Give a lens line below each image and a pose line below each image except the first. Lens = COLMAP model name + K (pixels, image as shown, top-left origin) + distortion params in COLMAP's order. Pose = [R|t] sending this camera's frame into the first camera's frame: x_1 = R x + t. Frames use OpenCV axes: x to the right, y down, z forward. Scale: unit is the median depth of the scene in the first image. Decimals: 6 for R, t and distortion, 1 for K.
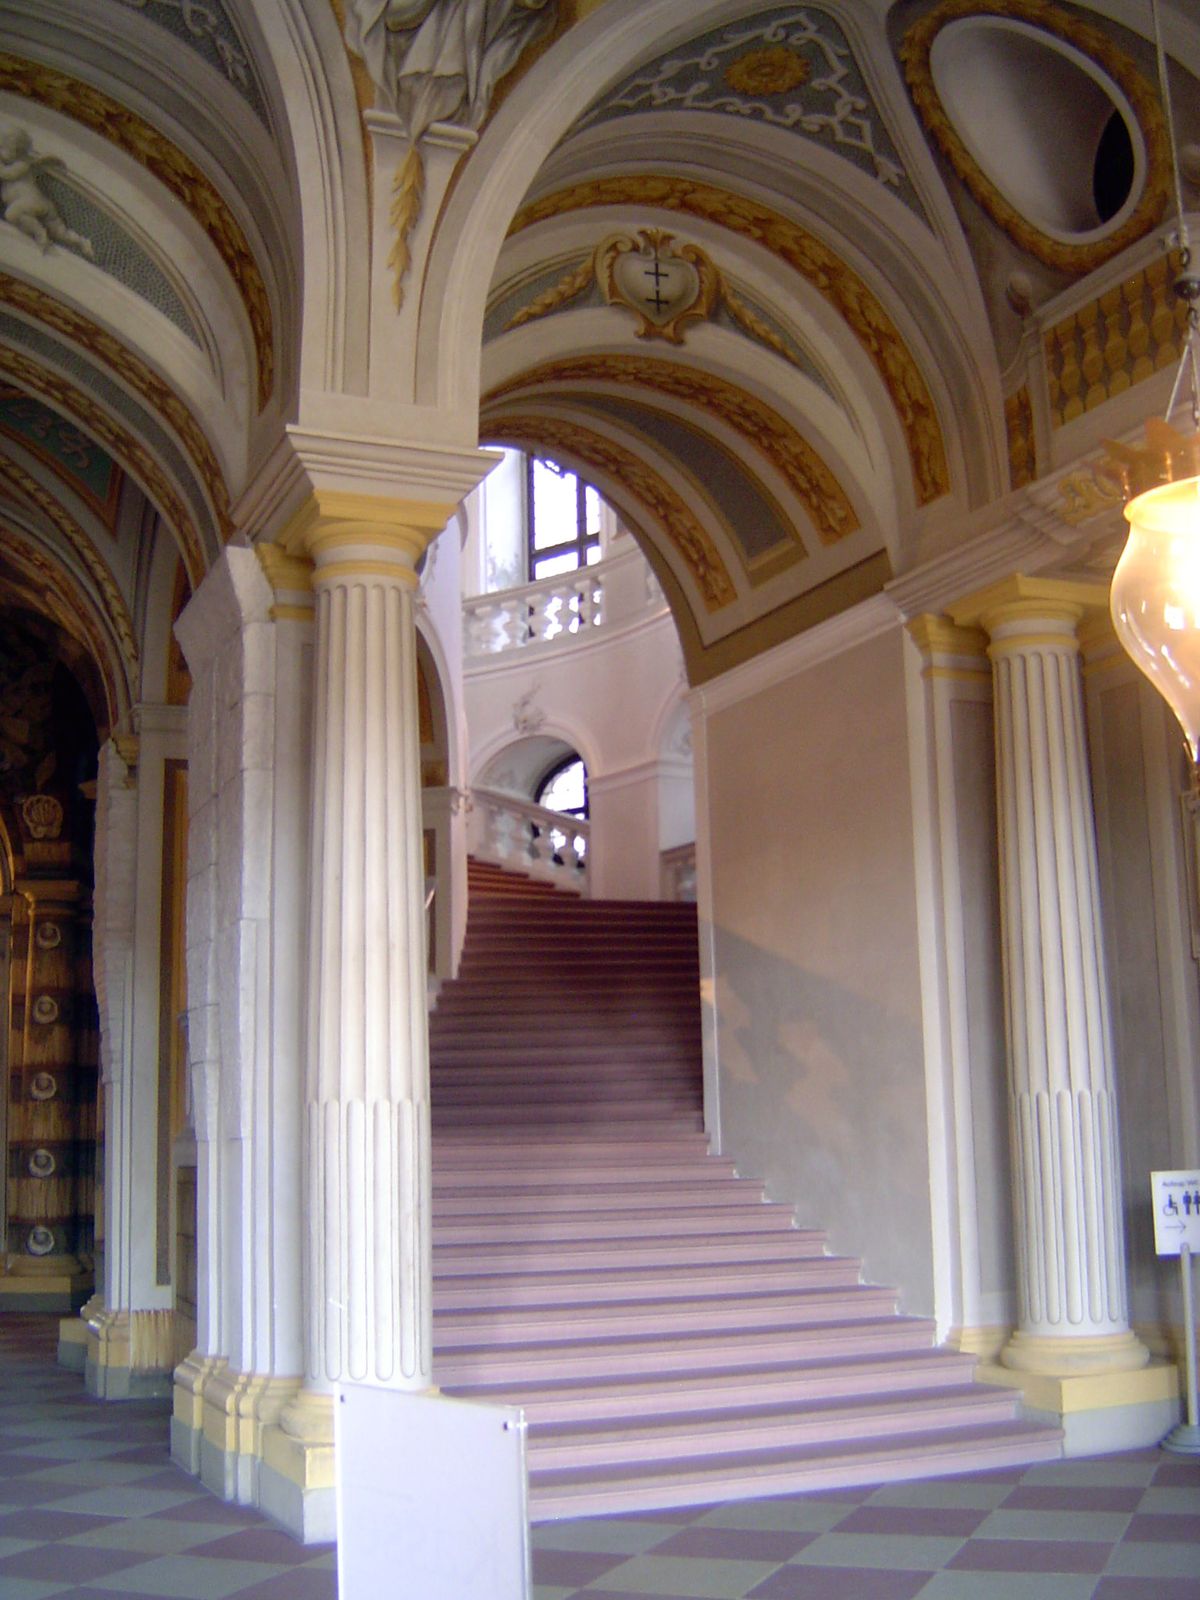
lens RADIAL K [[1812.4, 0, 600.0], [0, 1812.4, 800.0], [0, 0, 1]] dist [-0.127741, 0.010140]
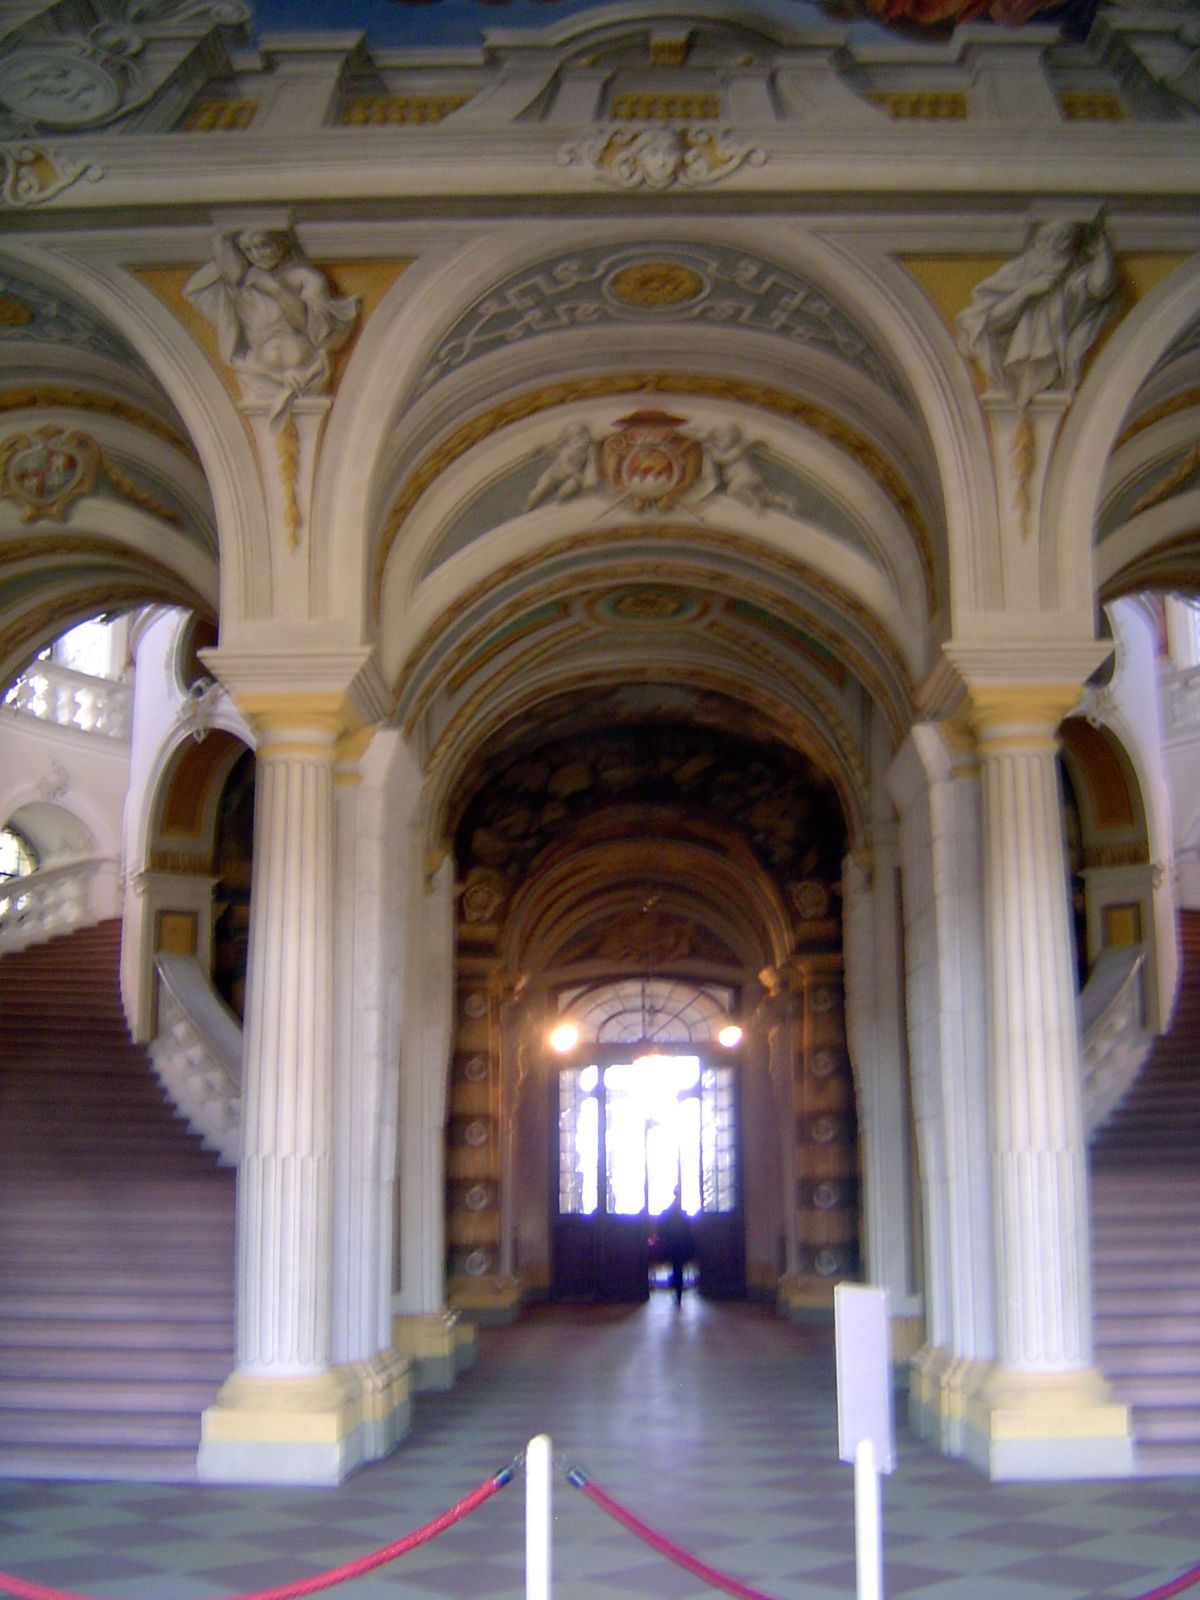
lens RADIAL K [[1812.4, 0, 600.0], [0, 1812.4, 800.0], [0, 0, 1]] dist [-0.127741, 0.010140]
pose [[0.907908, -0.068271, -0.413572, 0.110927], [0.060955, 0.997663, -0.030879, -0.053683], [0.414714, 0.002826, 0.909947, -0.256532]]
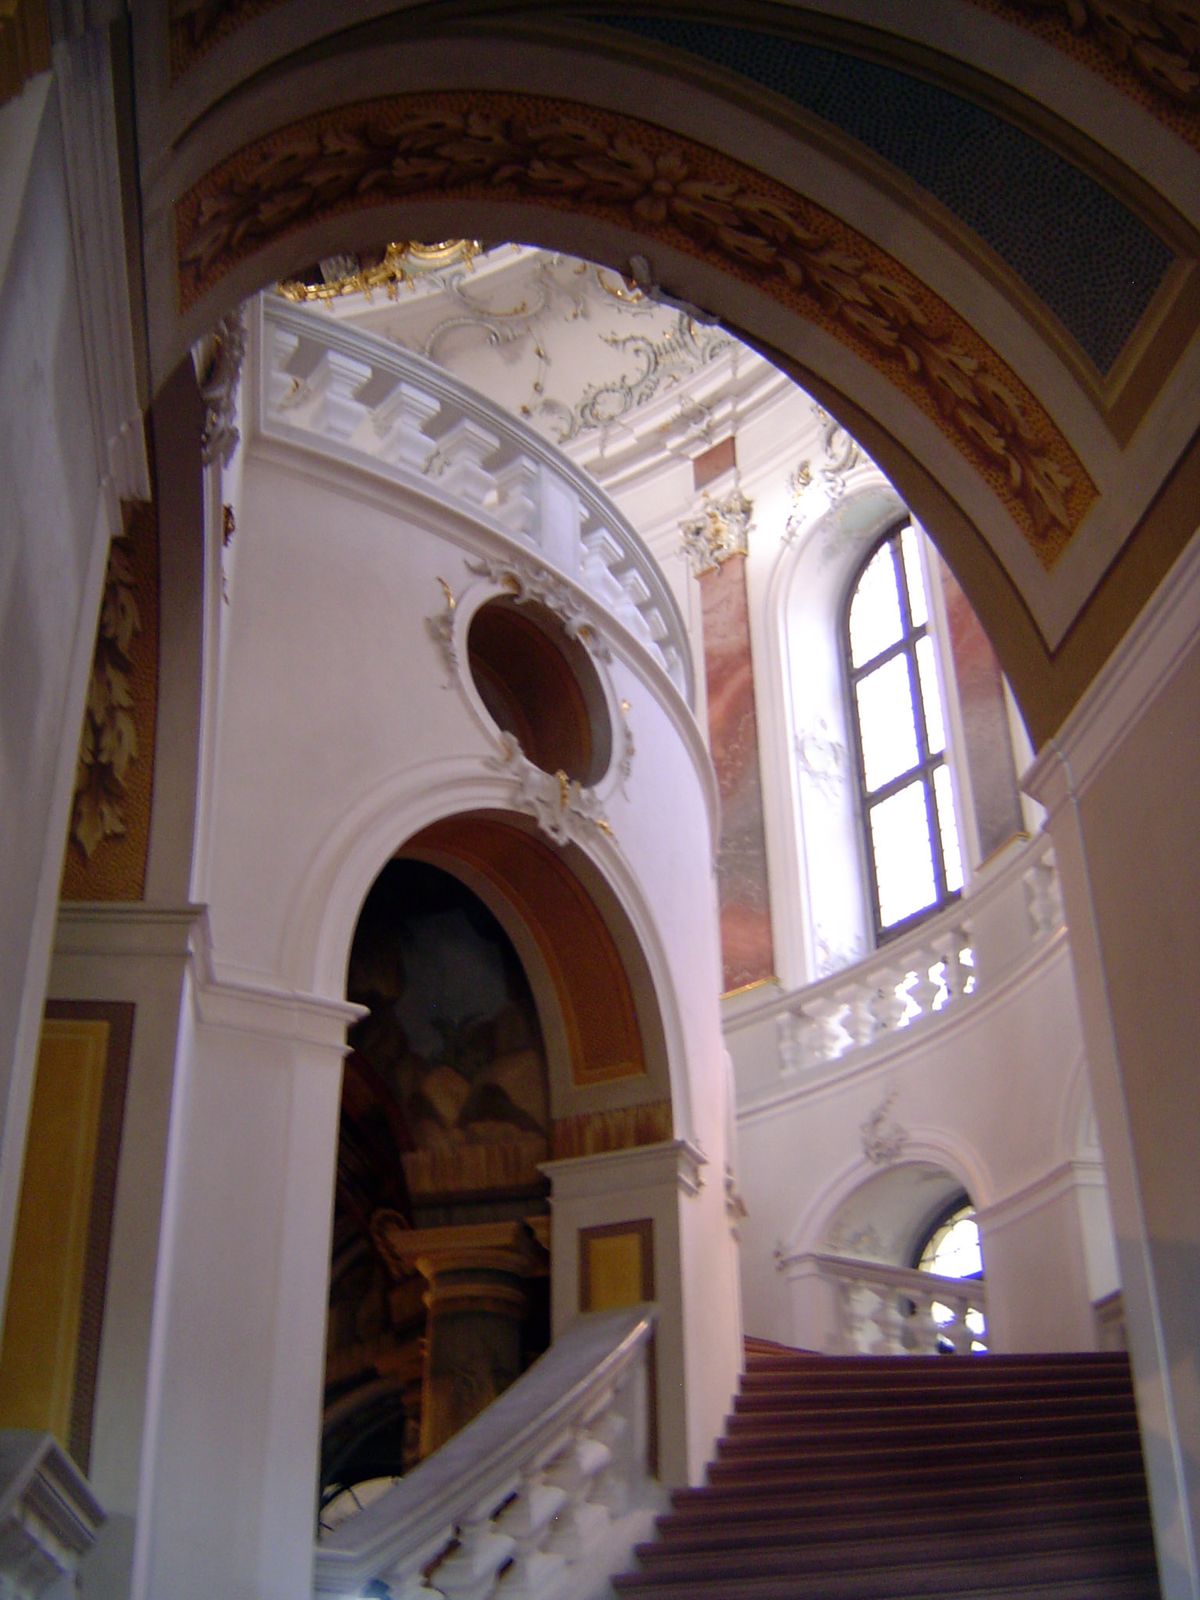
lens RADIAL K [[1812.4, 0, 600.0], [0, 1812.4, 800.0], [0, 0, 1]] dist [-0.127741, 0.010140]
pose [[0.966781, -0.125149, -0.222875, 0.054516], [0.043783, 0.940133, -0.337984, 0.130570], [0.251830, 0.316998, 0.914381, 0.696769]]
